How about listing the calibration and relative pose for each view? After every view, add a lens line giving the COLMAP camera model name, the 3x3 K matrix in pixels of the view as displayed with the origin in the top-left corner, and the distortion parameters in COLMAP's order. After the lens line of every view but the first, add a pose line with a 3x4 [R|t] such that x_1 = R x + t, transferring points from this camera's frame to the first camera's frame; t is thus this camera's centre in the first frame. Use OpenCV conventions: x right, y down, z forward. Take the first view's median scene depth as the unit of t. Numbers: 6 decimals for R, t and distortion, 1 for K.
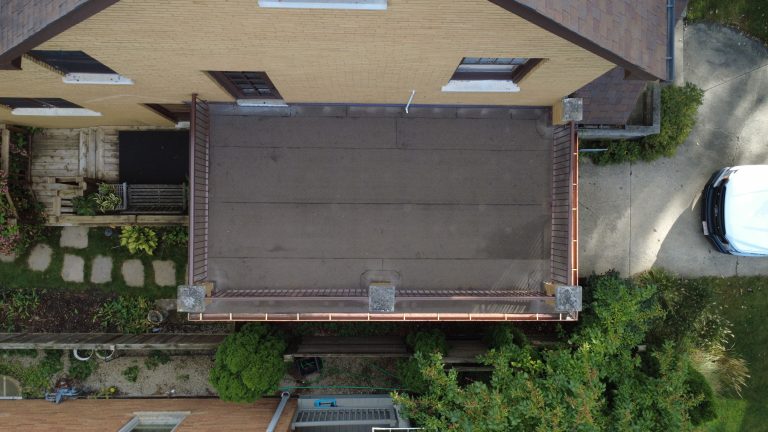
lens RADIAL K [[583.1, 0, 387.2], [0, 583.1, 213.2], [0, 0, 1]] dist [0.002943, -0.005521]
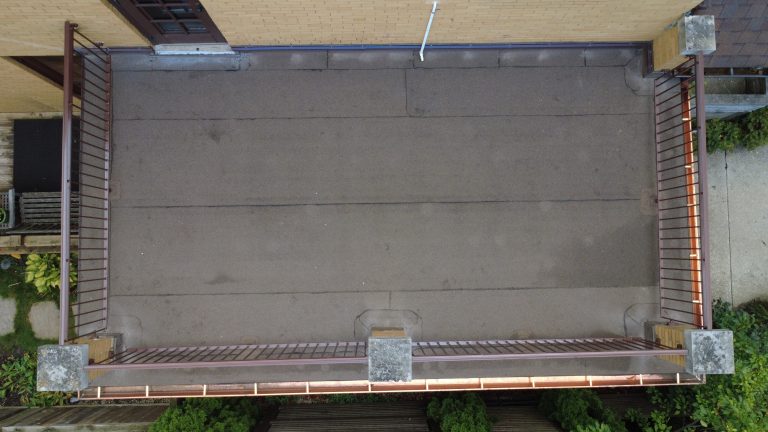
lens RADIAL K [[583.1, 0, 387.2], [0, 583.1, 213.2], [0, 0, 1]] dist [0.002943, -0.005521]
pose [[0.999629, -0.025420, -0.009782, -0.002080], [0.024804, 0.997972, -0.058625, 0.028935], [0.011253, 0.058361, 0.998232, 0.345351]]
